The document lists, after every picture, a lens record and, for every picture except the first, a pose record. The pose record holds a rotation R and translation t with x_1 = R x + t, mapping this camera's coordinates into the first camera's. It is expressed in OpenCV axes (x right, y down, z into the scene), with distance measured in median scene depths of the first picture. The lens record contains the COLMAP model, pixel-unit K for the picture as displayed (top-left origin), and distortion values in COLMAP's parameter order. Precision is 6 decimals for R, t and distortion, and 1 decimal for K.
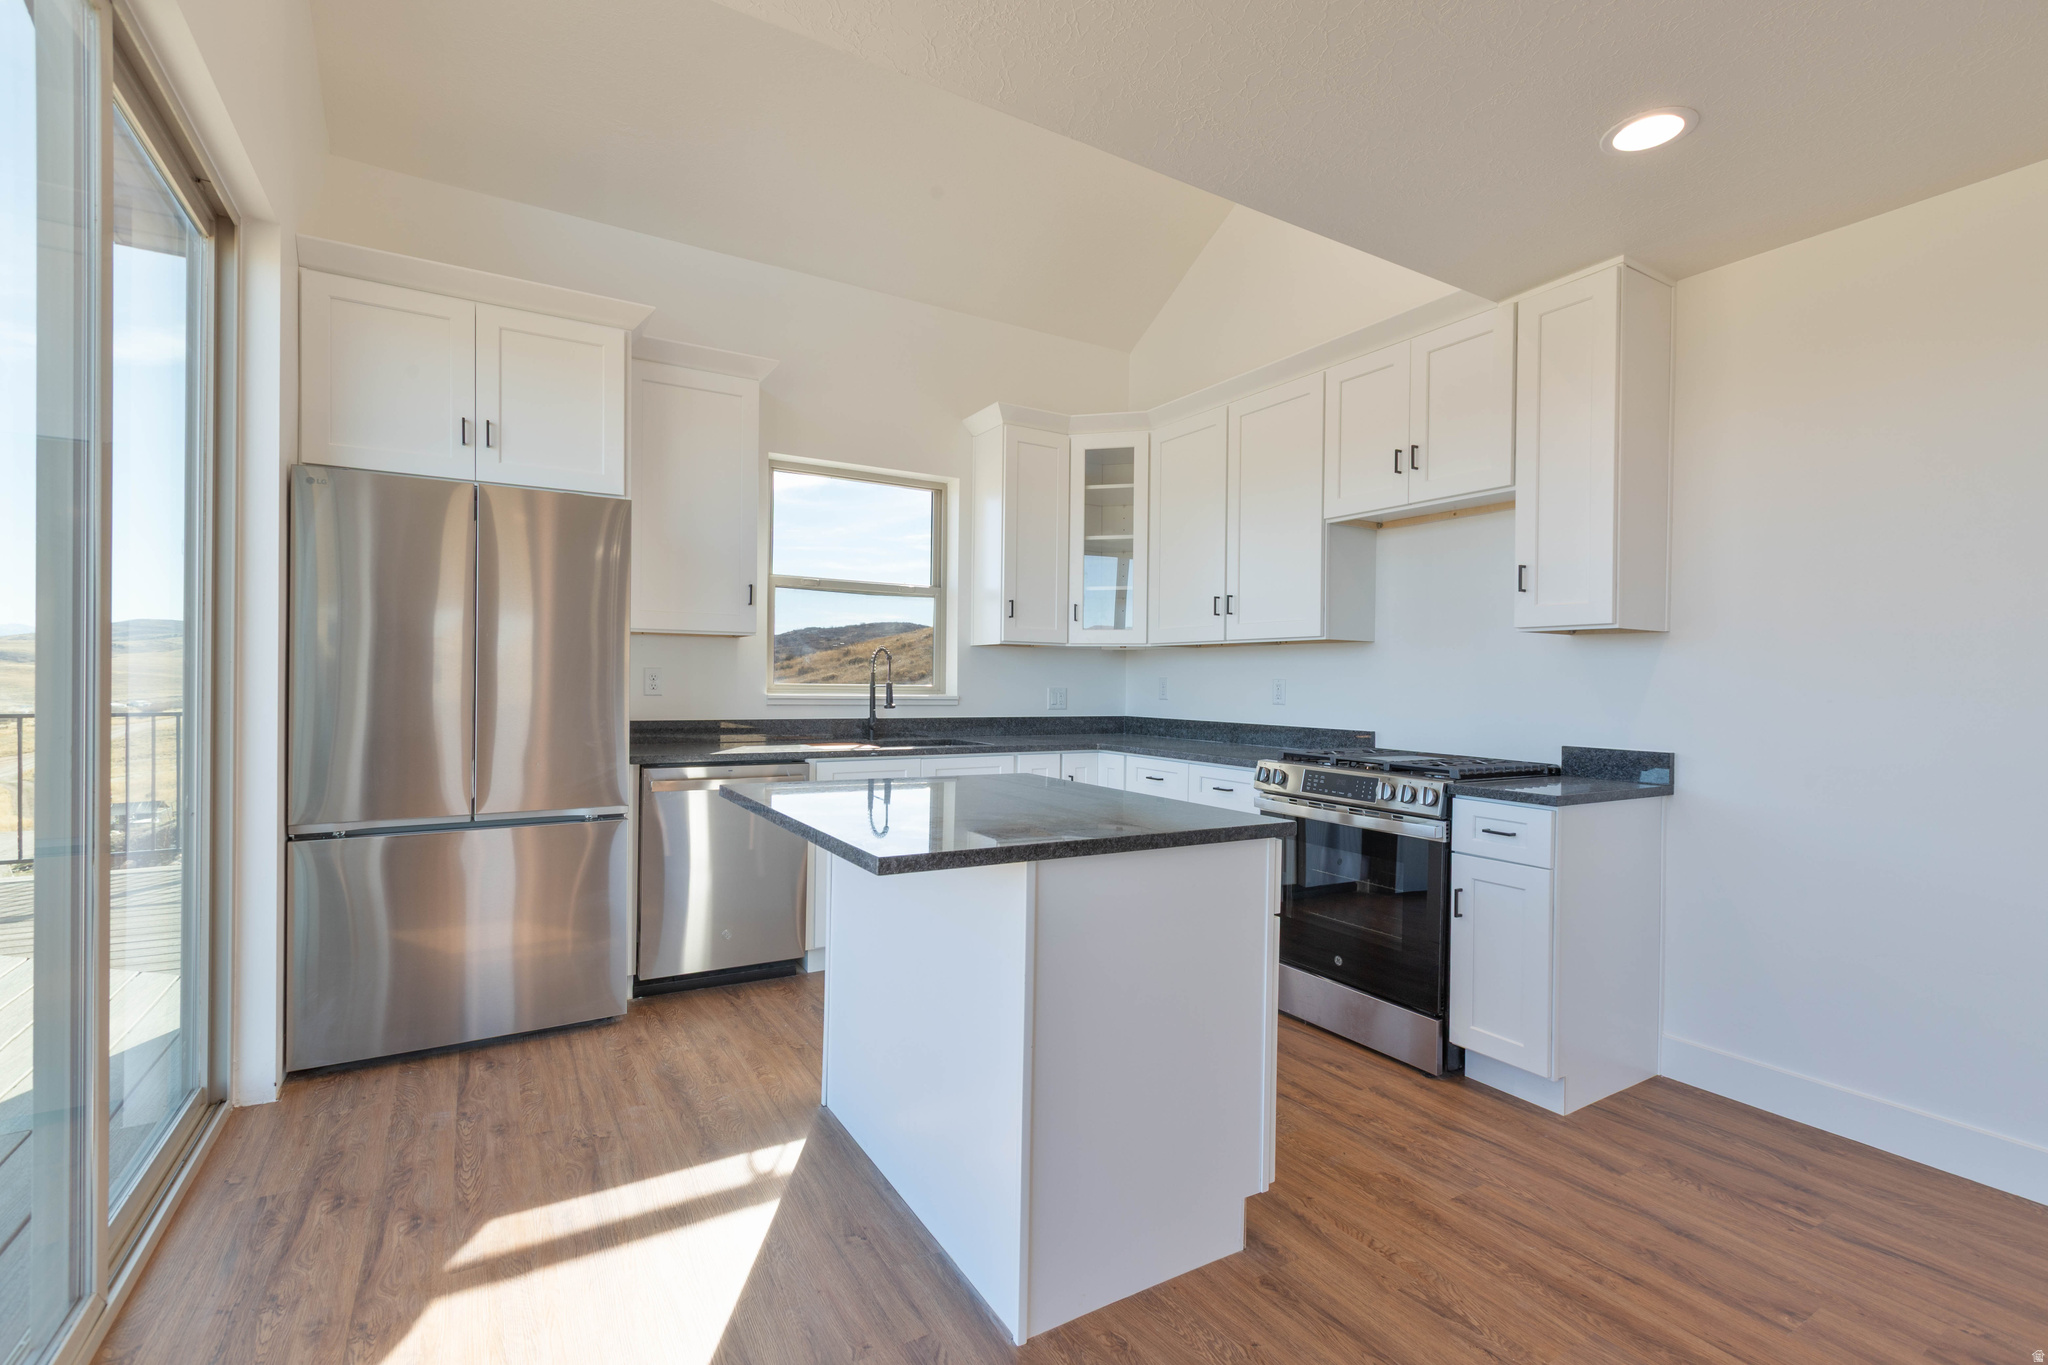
lens RADIAL K [[903.7, 0, 1024.0], [0, 903.7, 682.5], [0, 0, 1]] dist [0.000798, 0.000153]
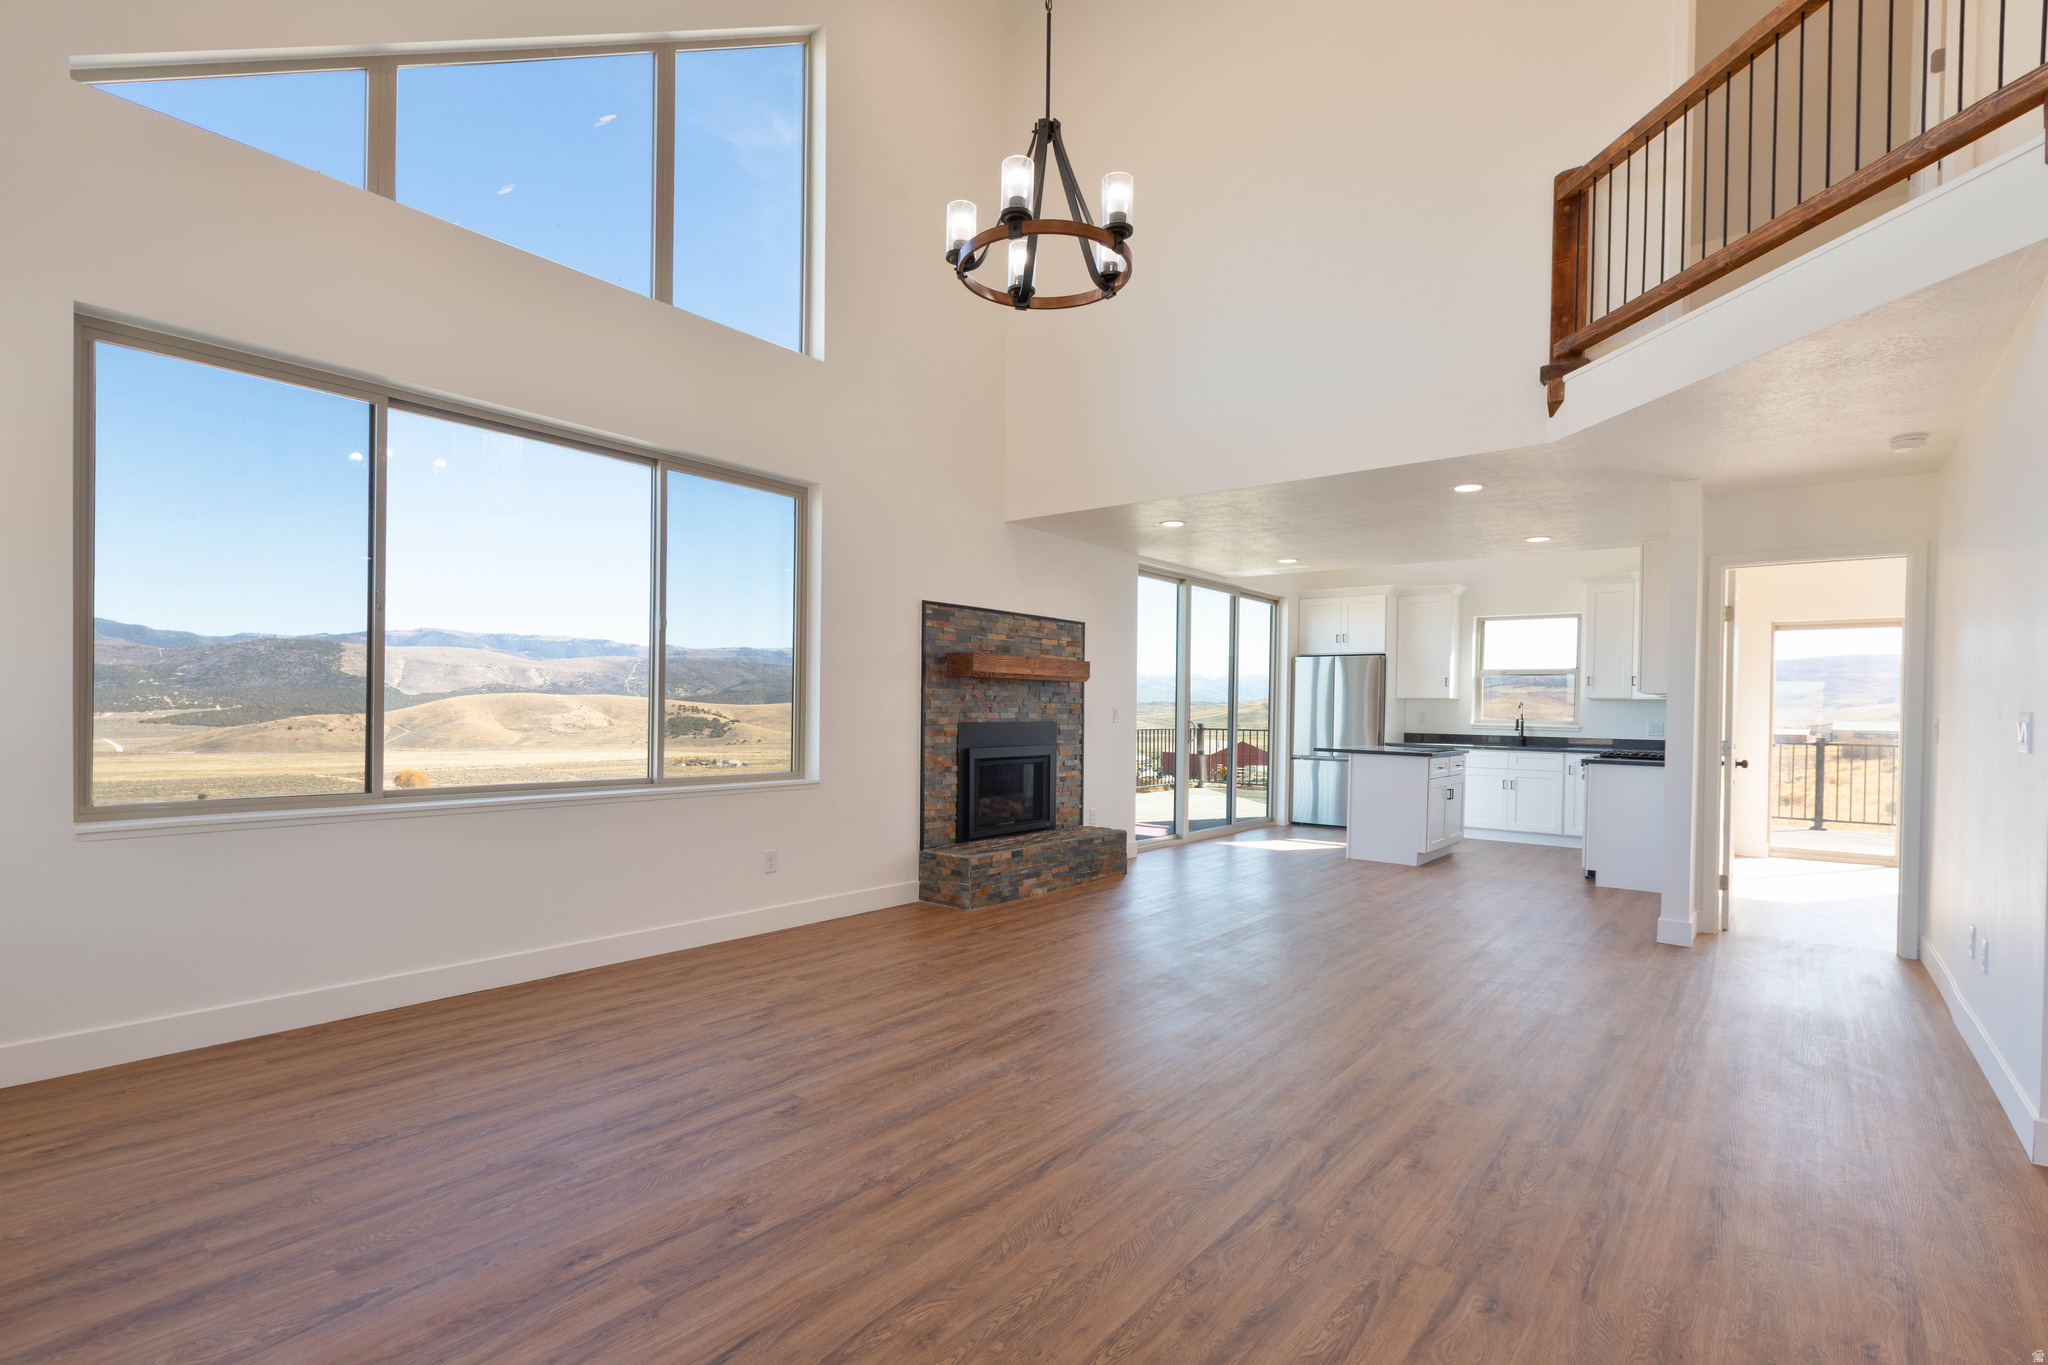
lens RADIAL K [[986.1, 0, 1016.3], [0, 986.1, 725.6], [0, 0, 1]] dist [0.013810, -0.000141]
pose [[0.353481, 0.006797, -0.935417, 1.939898], [-0.011448, 0.999930, 0.002940, 0.028099], [0.935371, 0.009670, 0.353535, -1.117151]]
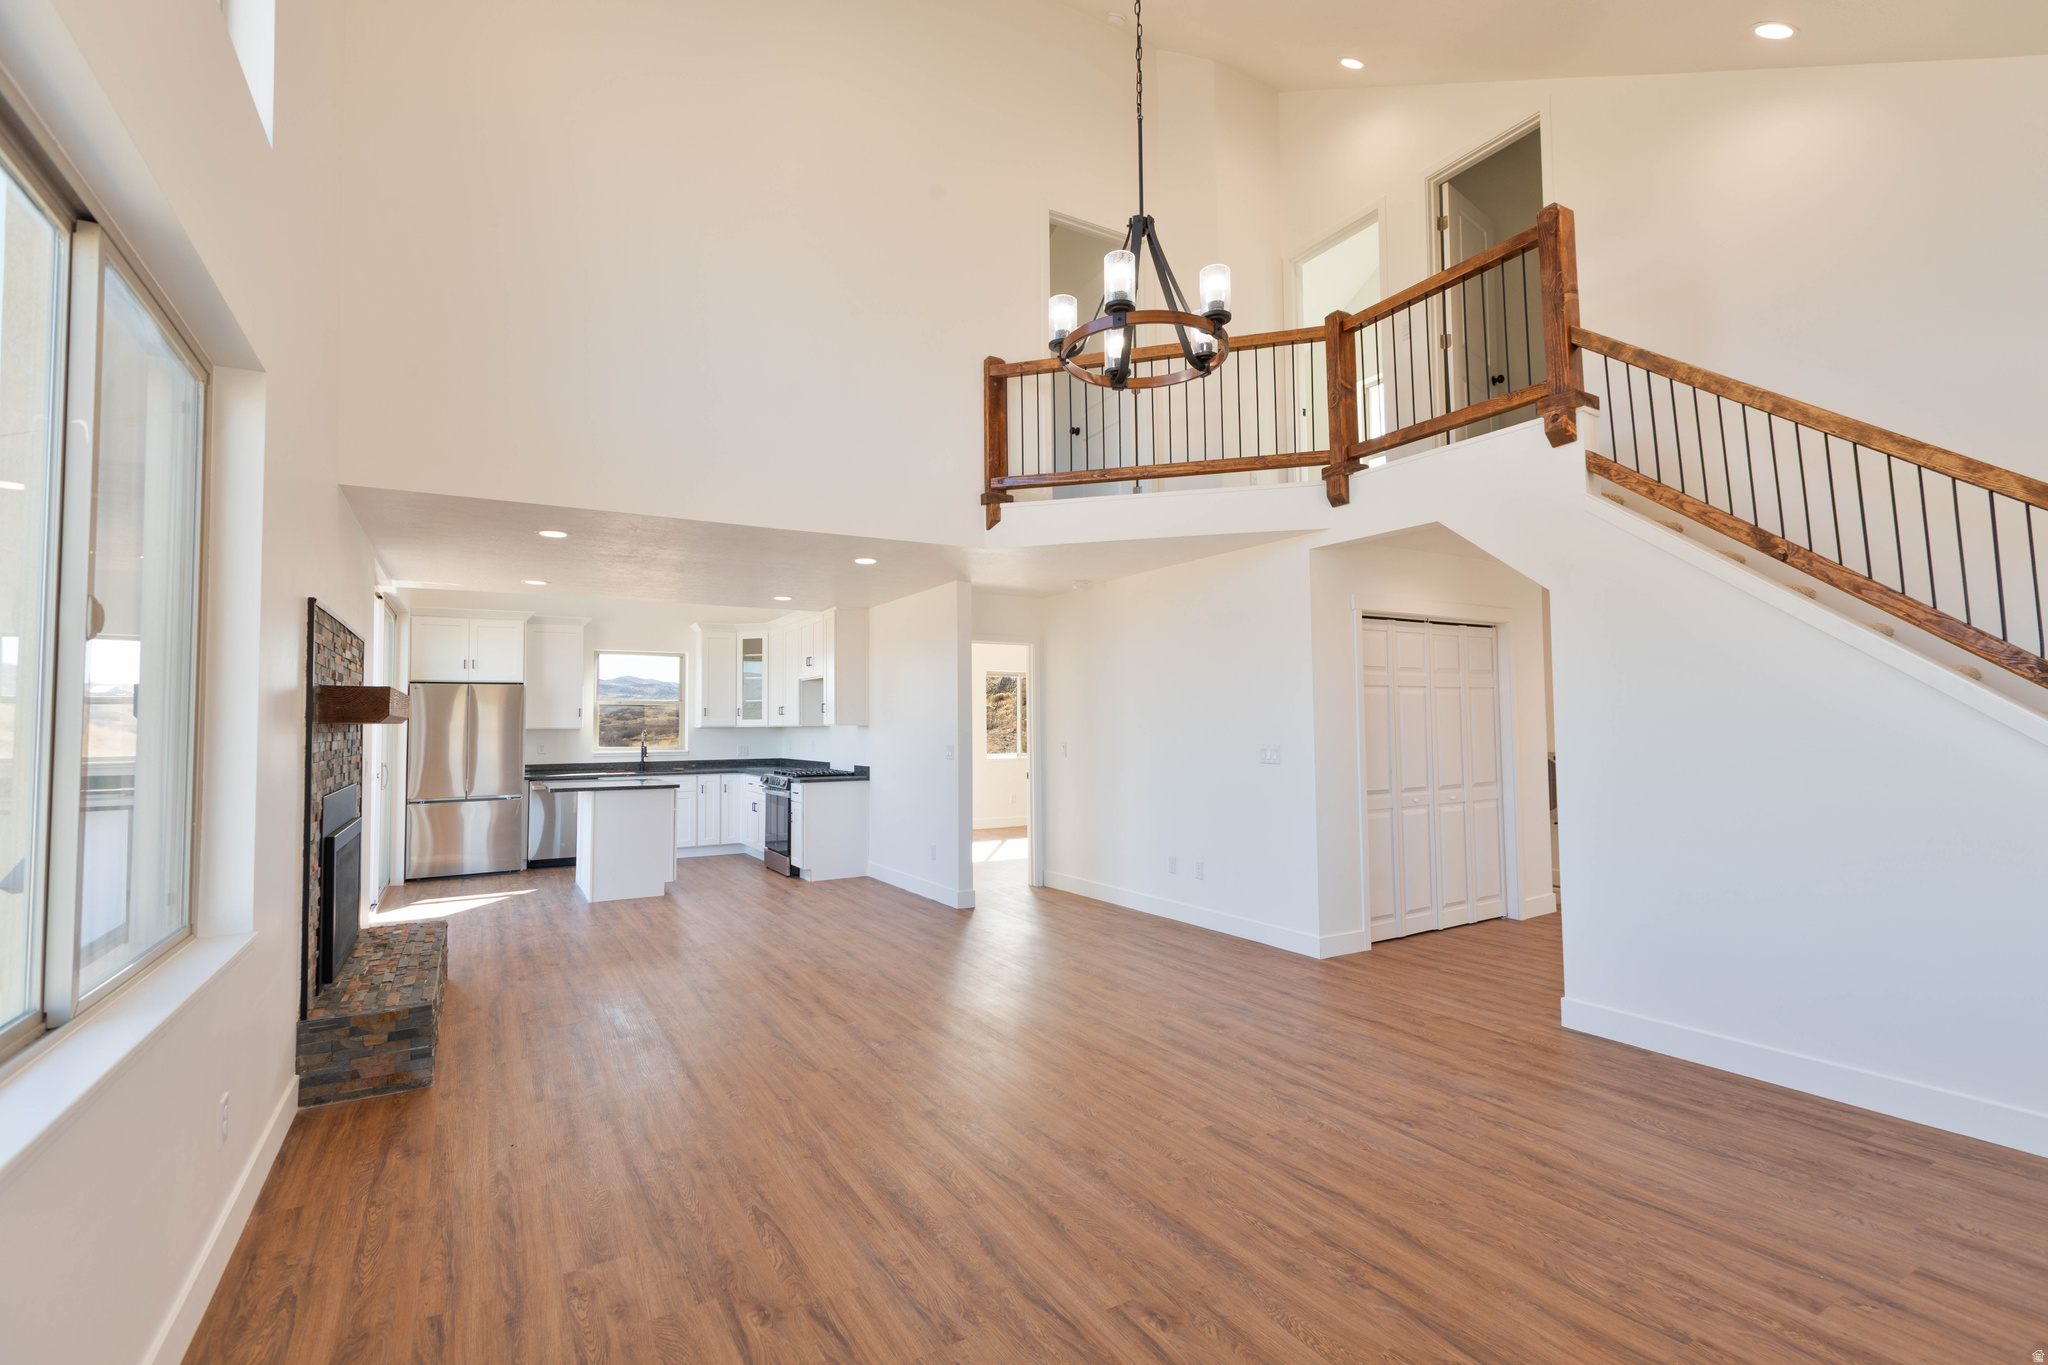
lens RADIAL K [[903.7, 0, 1024.0], [0, 903.7, 682.5], [0, 0, 1]] dist [0.000798, 0.000153]
pose [[0.999751, -0.021728, 0.005154, 0.989749], [0.021954, 0.998563, -0.048878, -0.034149], [-0.004085, 0.048979, 0.998791, -1.623611]]
